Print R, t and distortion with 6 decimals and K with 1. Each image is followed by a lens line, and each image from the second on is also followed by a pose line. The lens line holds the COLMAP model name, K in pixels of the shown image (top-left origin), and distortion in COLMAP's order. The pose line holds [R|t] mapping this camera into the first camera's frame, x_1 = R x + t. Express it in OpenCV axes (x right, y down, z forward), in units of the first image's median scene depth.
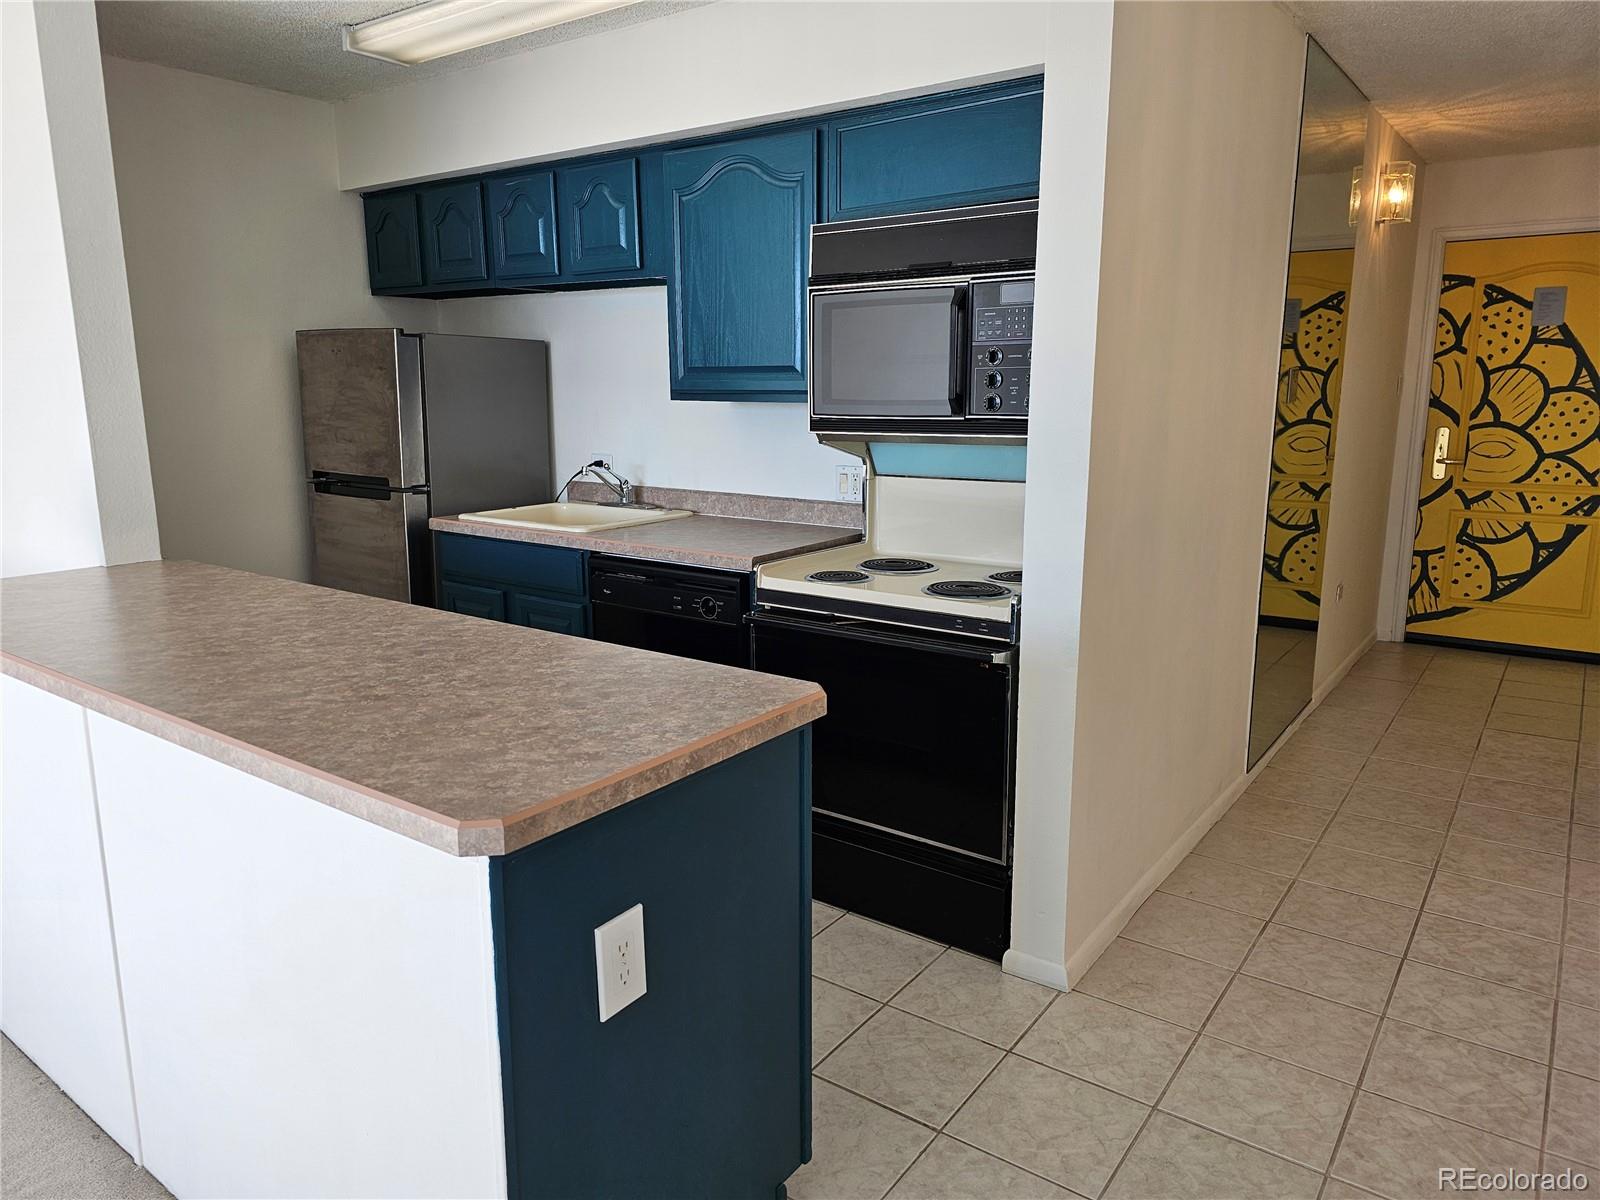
lens RADIAL K [[1069.4, 0, 788.3], [0, 1069.4, 594.4], [0, 0, 1]] dist [0.069450, -0.065318]
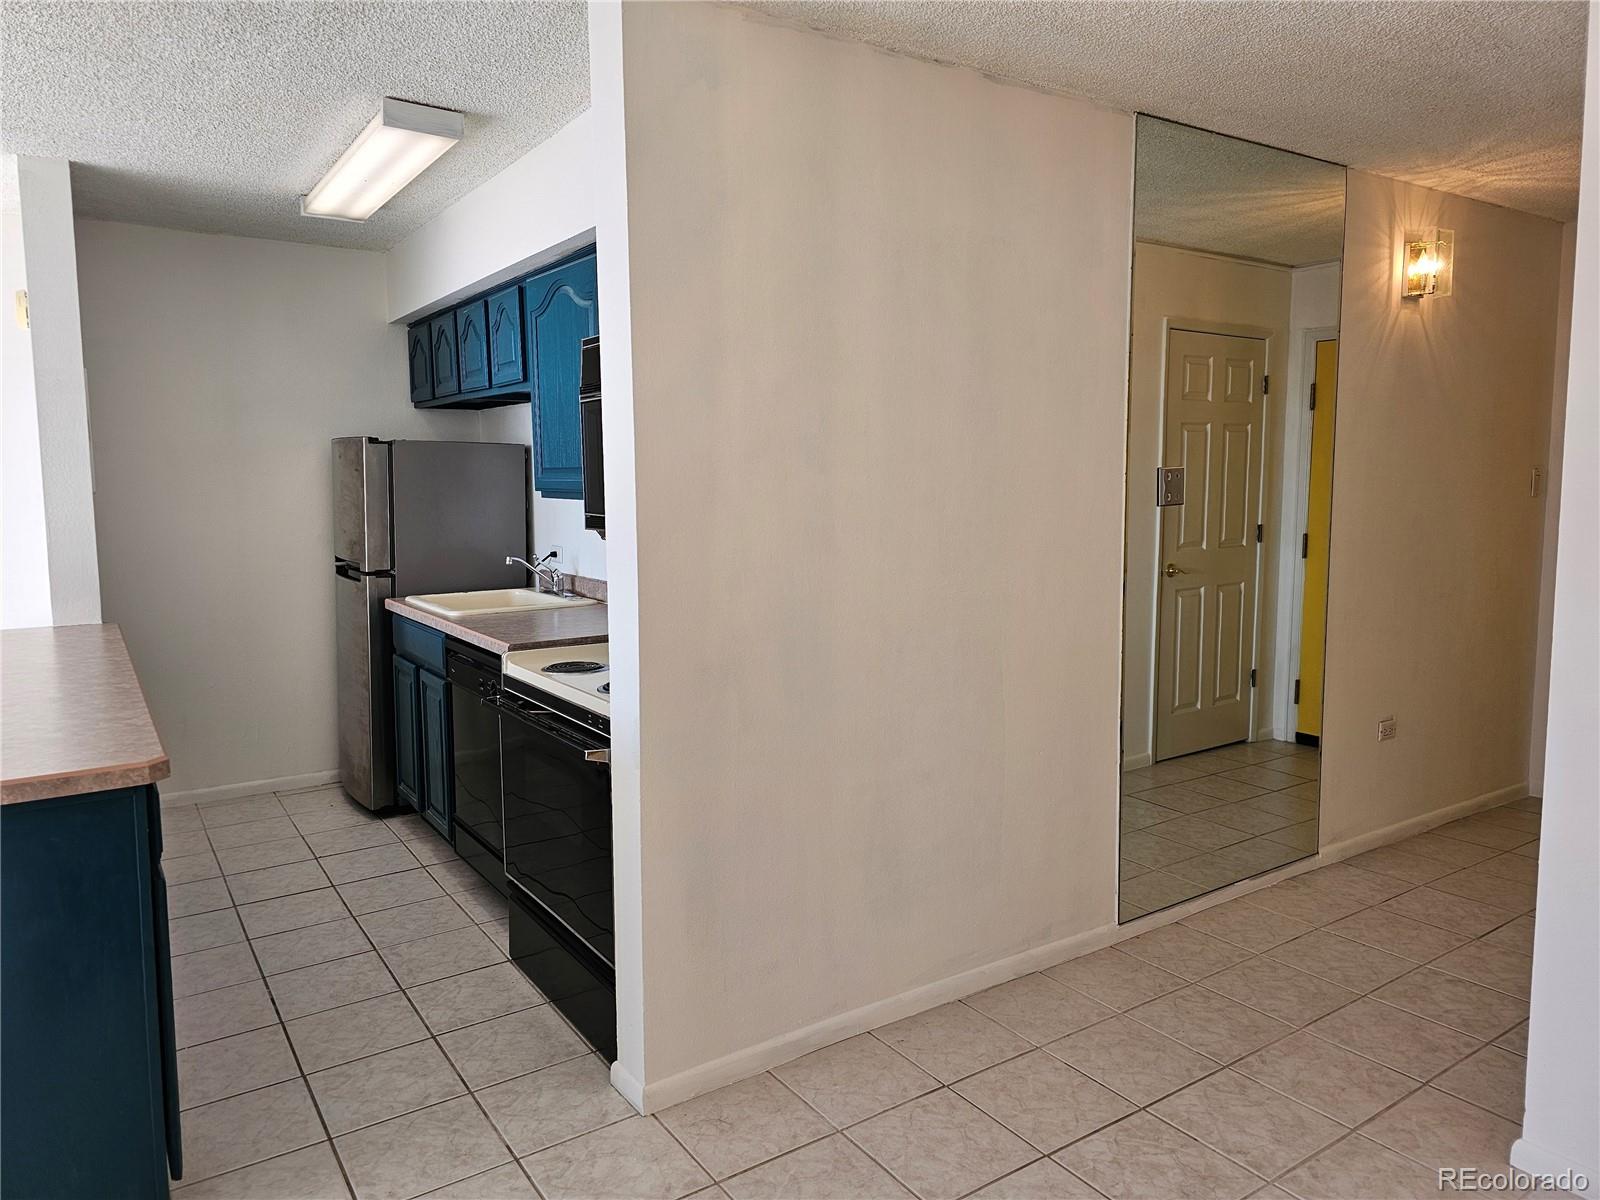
lens RADIAL K [[1069.4, 0, 787.1], [0, 1069.4, 588.5], [0, 0, 1]] dist [0.069450, -0.065318]
pose [[0.939986, 0.032358, -0.339675, 0.549895], [-0.063372, 0.994729, -0.080611, -0.019657], [0.335276, 0.097299, 0.937082, 0.083134]]
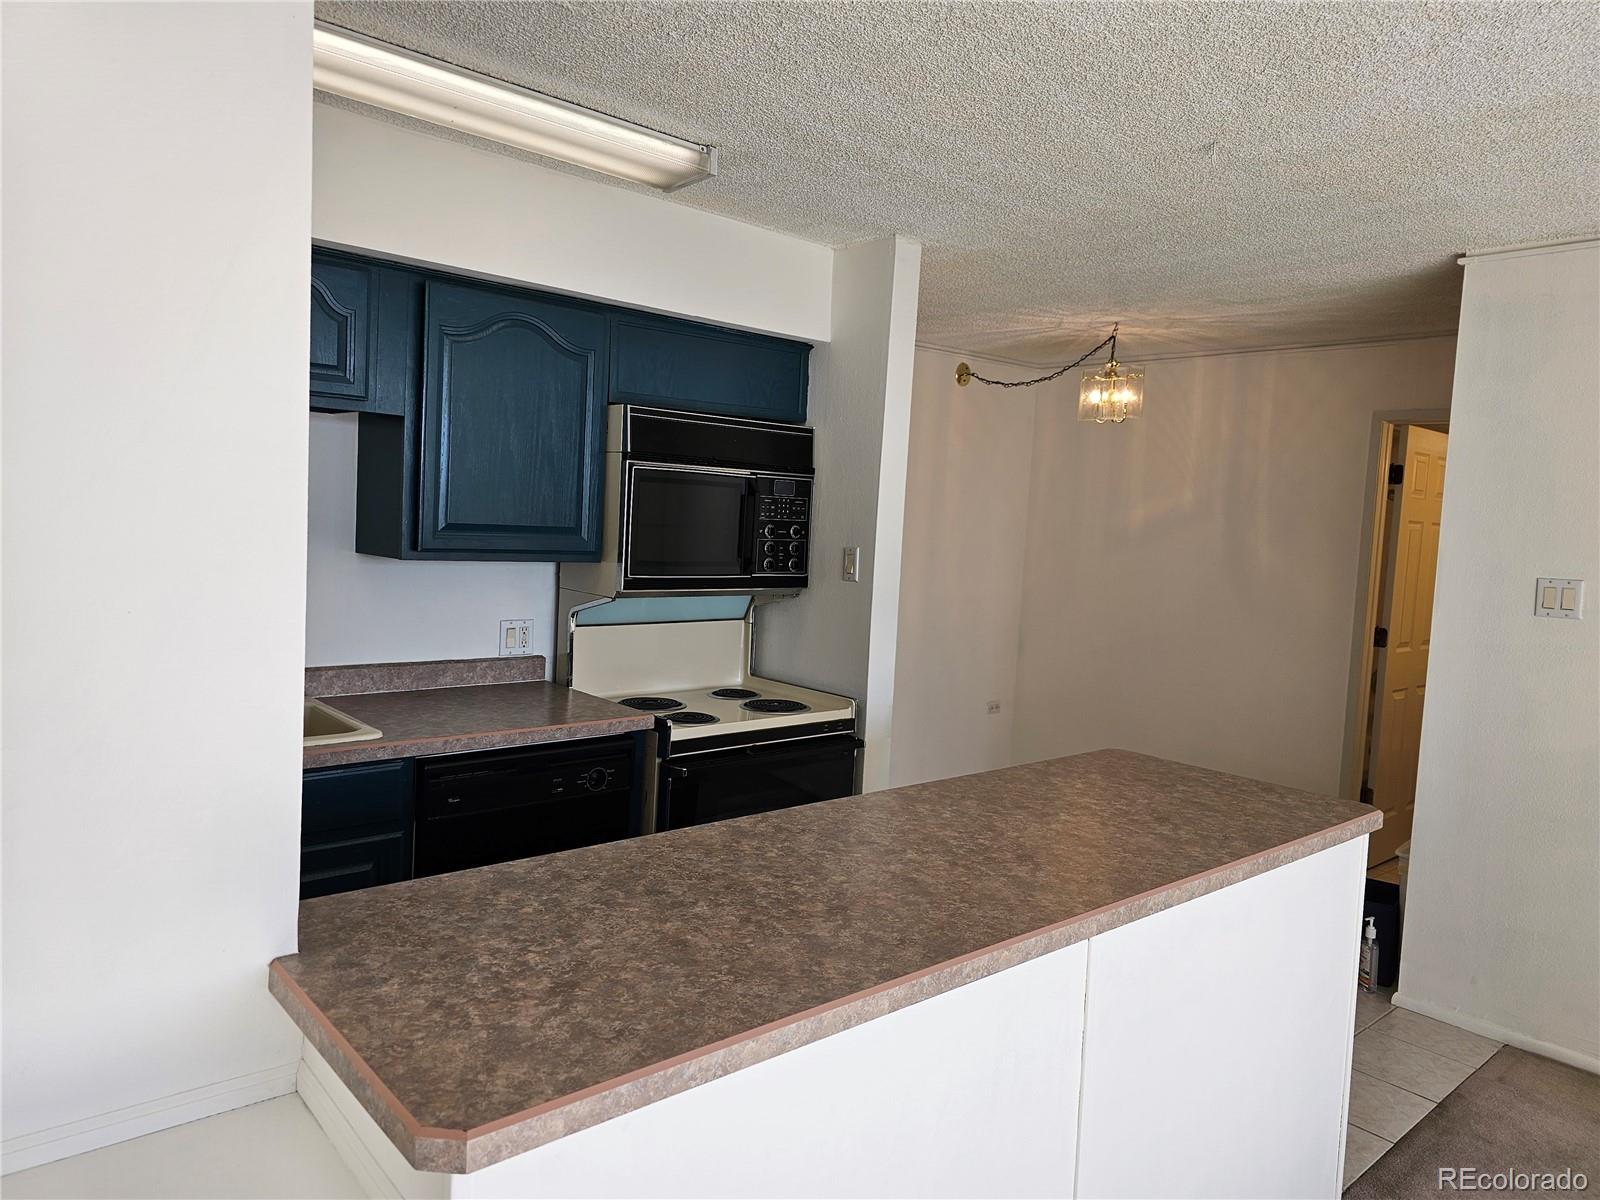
lens RADIAL K [[1069.4, 0, 781.5], [0, 1069.4, 580.9], [0, 0, 1]] dist [0.069450, -0.065318]
pose [[0.219161, -0.047907, 0.974512, -0.947636], [0.140594, 0.989921, 0.017046, -0.153151], [-0.965506, 0.133275, 0.223688, 0.590960]]
